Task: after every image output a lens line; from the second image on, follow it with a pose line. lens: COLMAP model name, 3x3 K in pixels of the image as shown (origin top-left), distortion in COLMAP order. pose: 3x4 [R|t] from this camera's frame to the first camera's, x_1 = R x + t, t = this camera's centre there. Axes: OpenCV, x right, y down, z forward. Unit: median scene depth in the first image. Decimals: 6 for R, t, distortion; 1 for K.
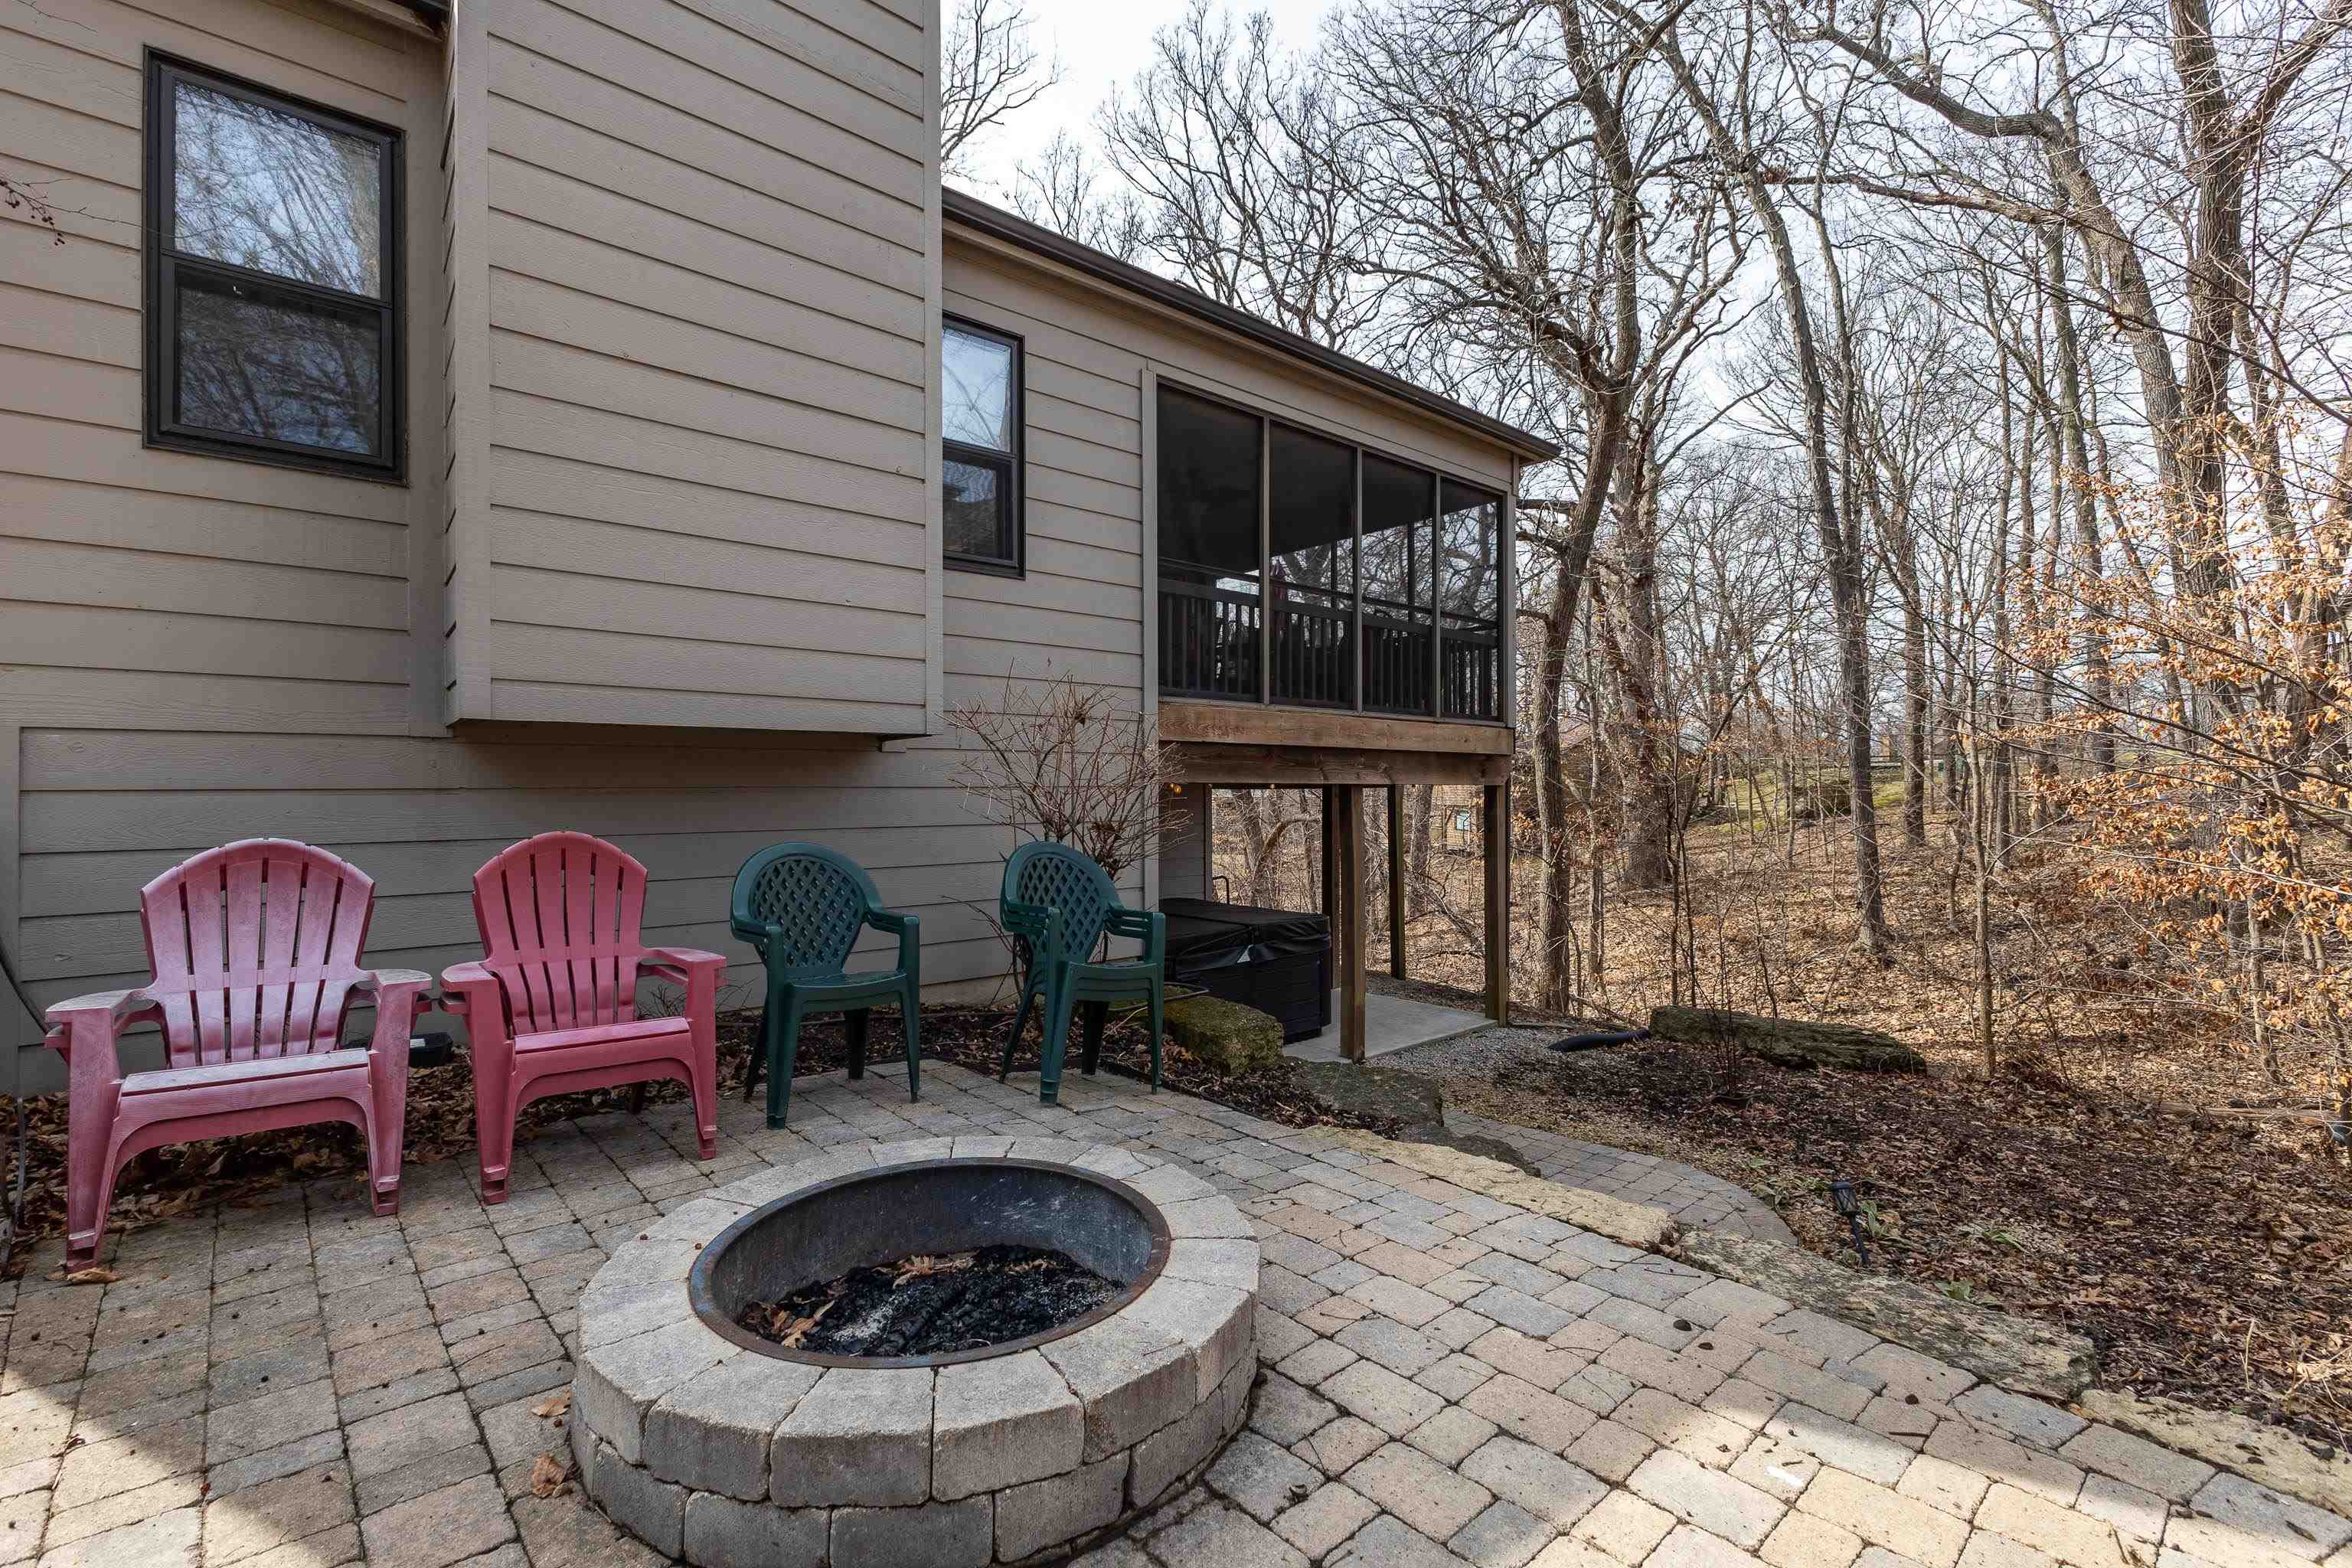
lens RADIAL K [[1013.9, 0, 1177.9], [0, 1013.9, 788.5], [0, 0, 1]] dist [0.000818, 0.000026]
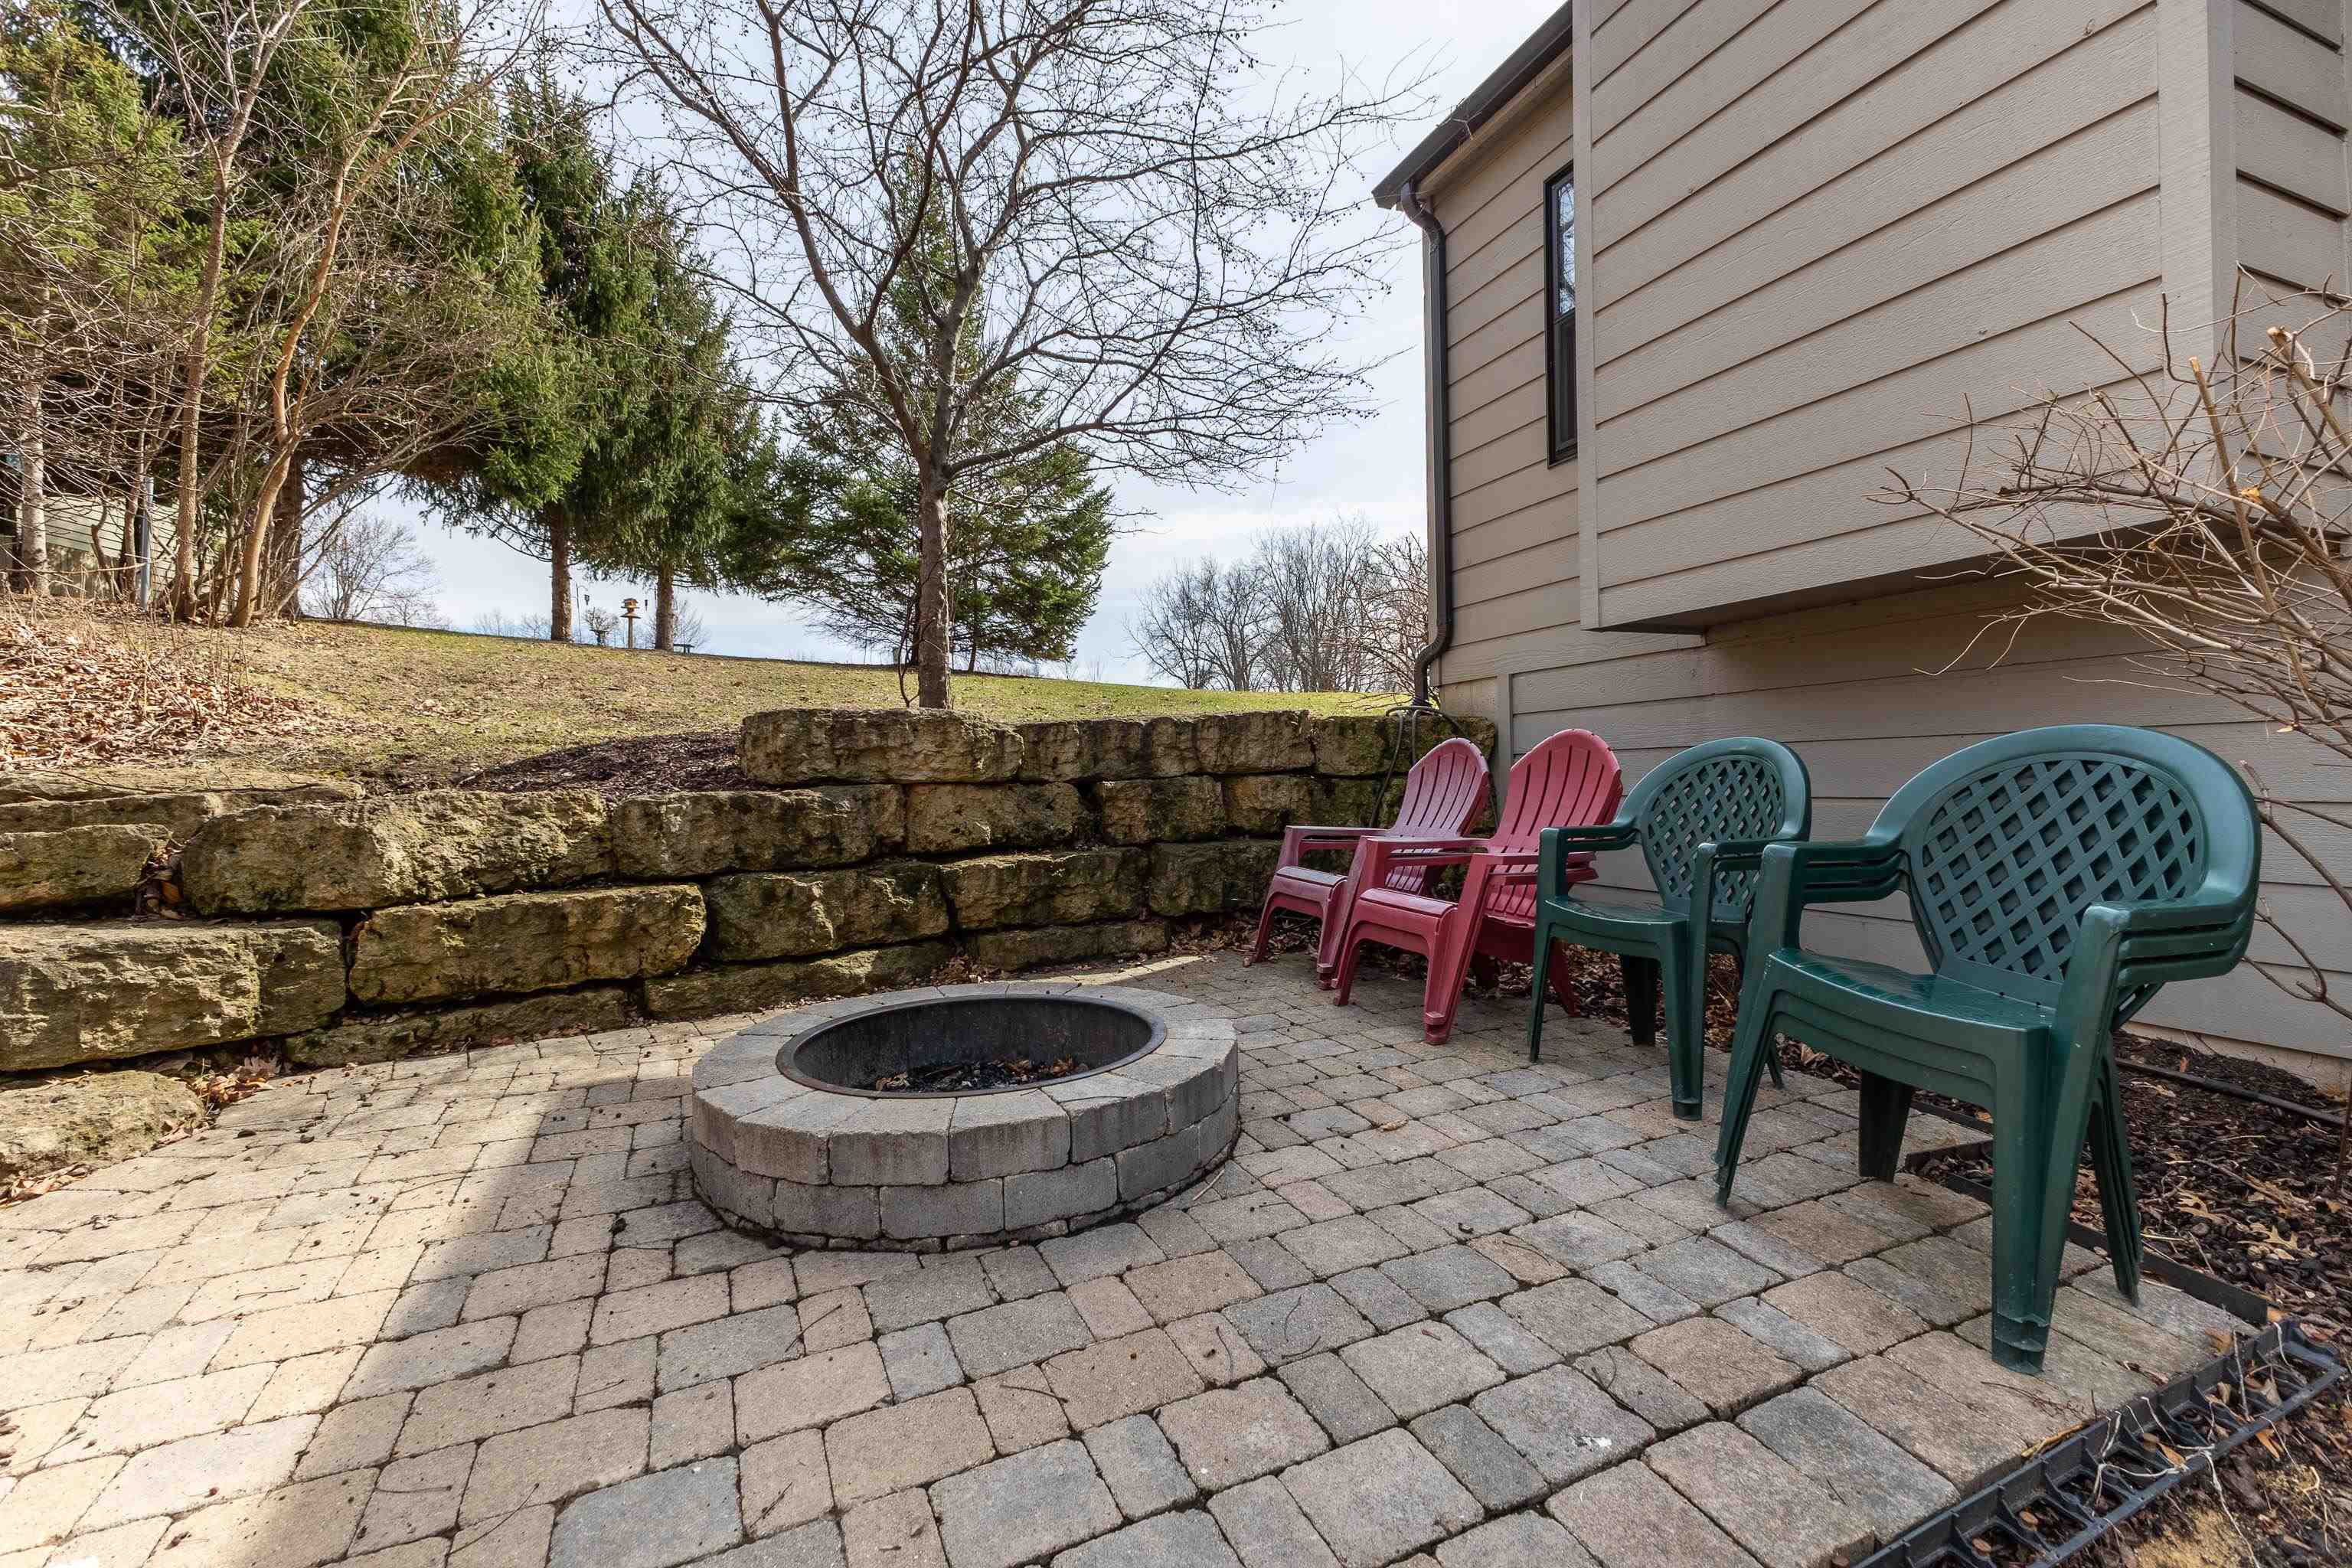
lens RADIAL K [[1013.9, 0, 1177.3], [0, 1013.9, 782.2], [0, 0, 1]] dist [0.000818, 0.000026]
pose [[-0.294721, 0.012938, -0.955496, 0.892578], [0.015836, 0.999837, 0.008654, 0.148867], [0.955452, -0.012581, -0.294877, 1.679057]]
